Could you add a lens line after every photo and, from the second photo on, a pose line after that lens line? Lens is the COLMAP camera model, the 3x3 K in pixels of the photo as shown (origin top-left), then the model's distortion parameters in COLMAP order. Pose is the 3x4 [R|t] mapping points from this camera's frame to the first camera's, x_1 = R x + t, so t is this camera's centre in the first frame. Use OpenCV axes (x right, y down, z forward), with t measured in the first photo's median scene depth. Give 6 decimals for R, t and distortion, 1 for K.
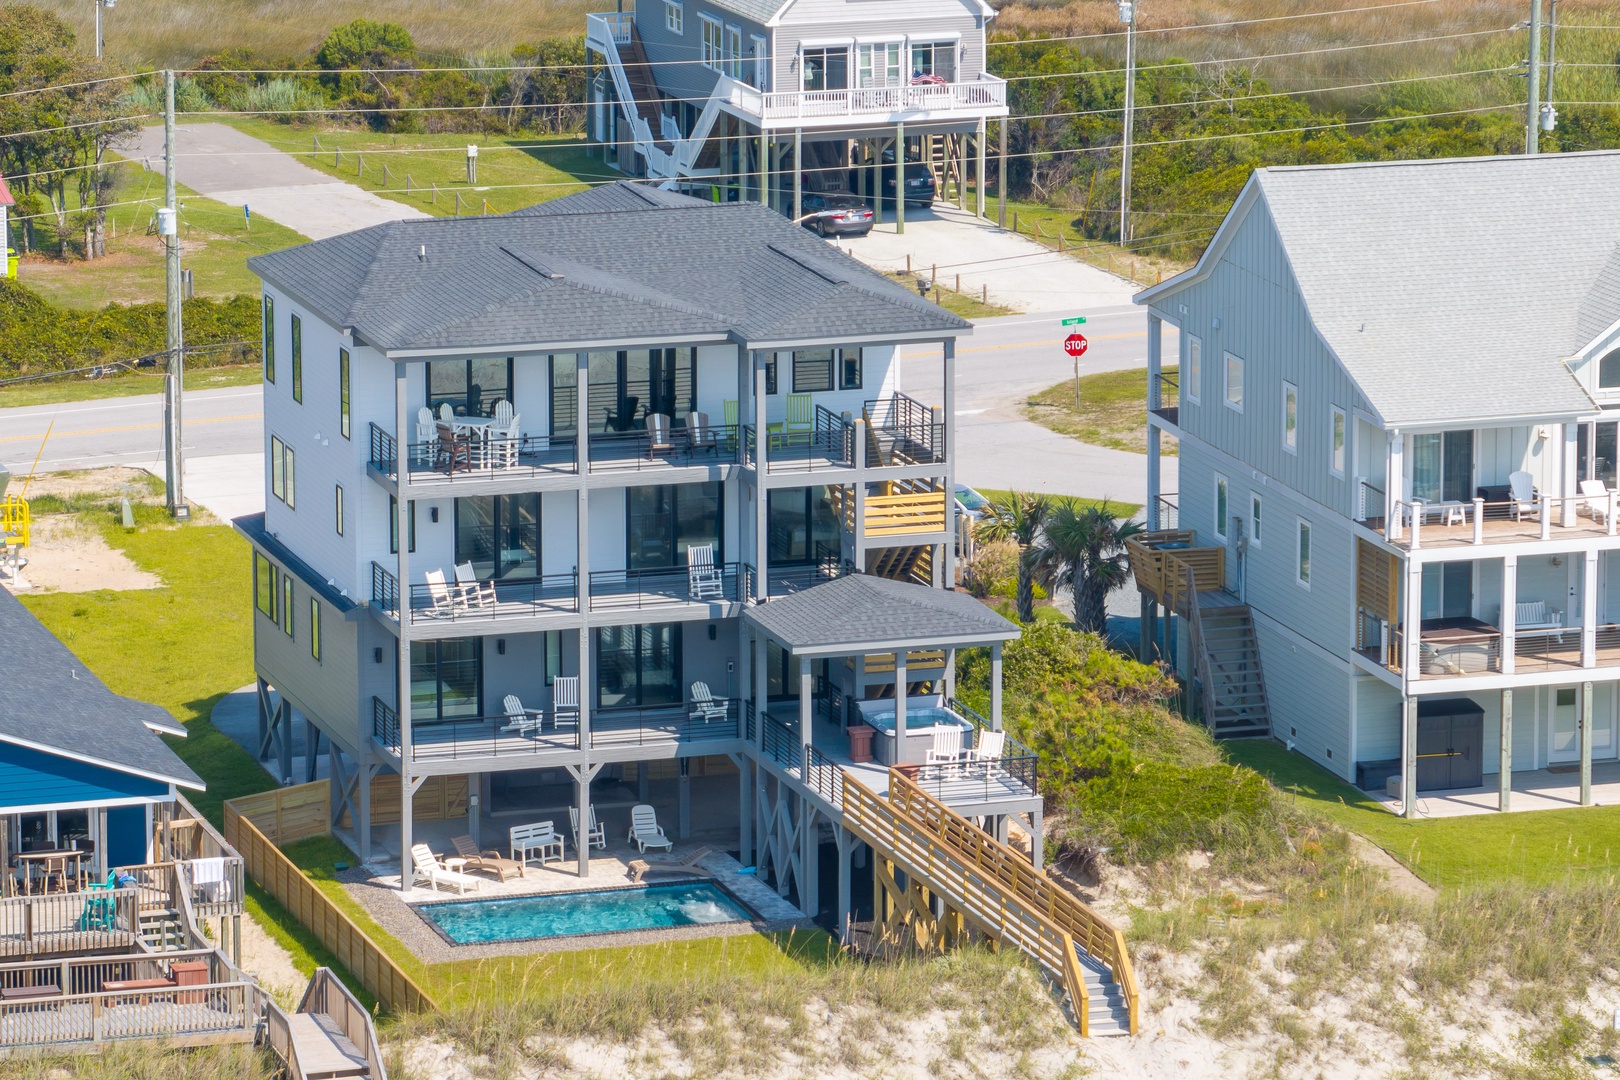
lens RADIAL K [[7822.2, 0, 810.0], [0, 7822.2, 540.0], [0, 0, 1]] dist [0.272482, -5.519272]
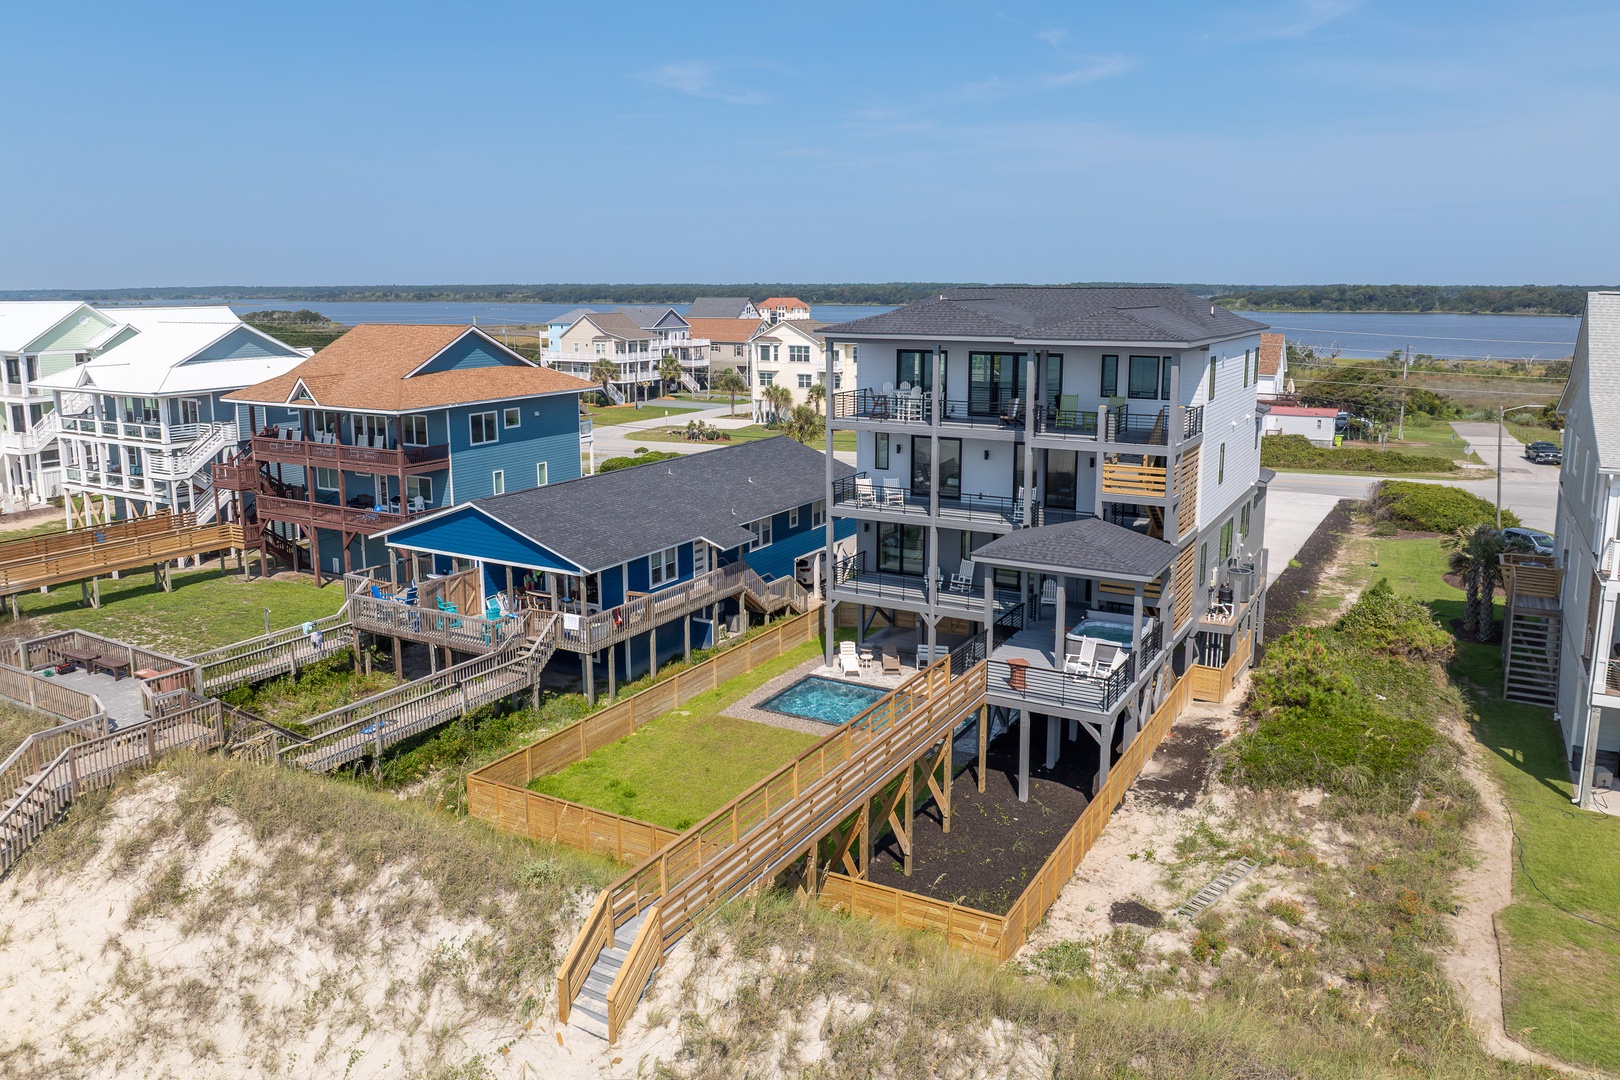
lens RADIAL K [[1154.2, 0, 819.2], [0, 1154.2, 482.7], [0, 0, 1]] dist [-0.037447, 0.000190]
pose [[0.685761, 0.122392, -0.717463, 0.117836], [-0.150086, 0.988353, 0.025148, 0.000326], [0.712184, 0.090435, 0.696143, 0.825640]]
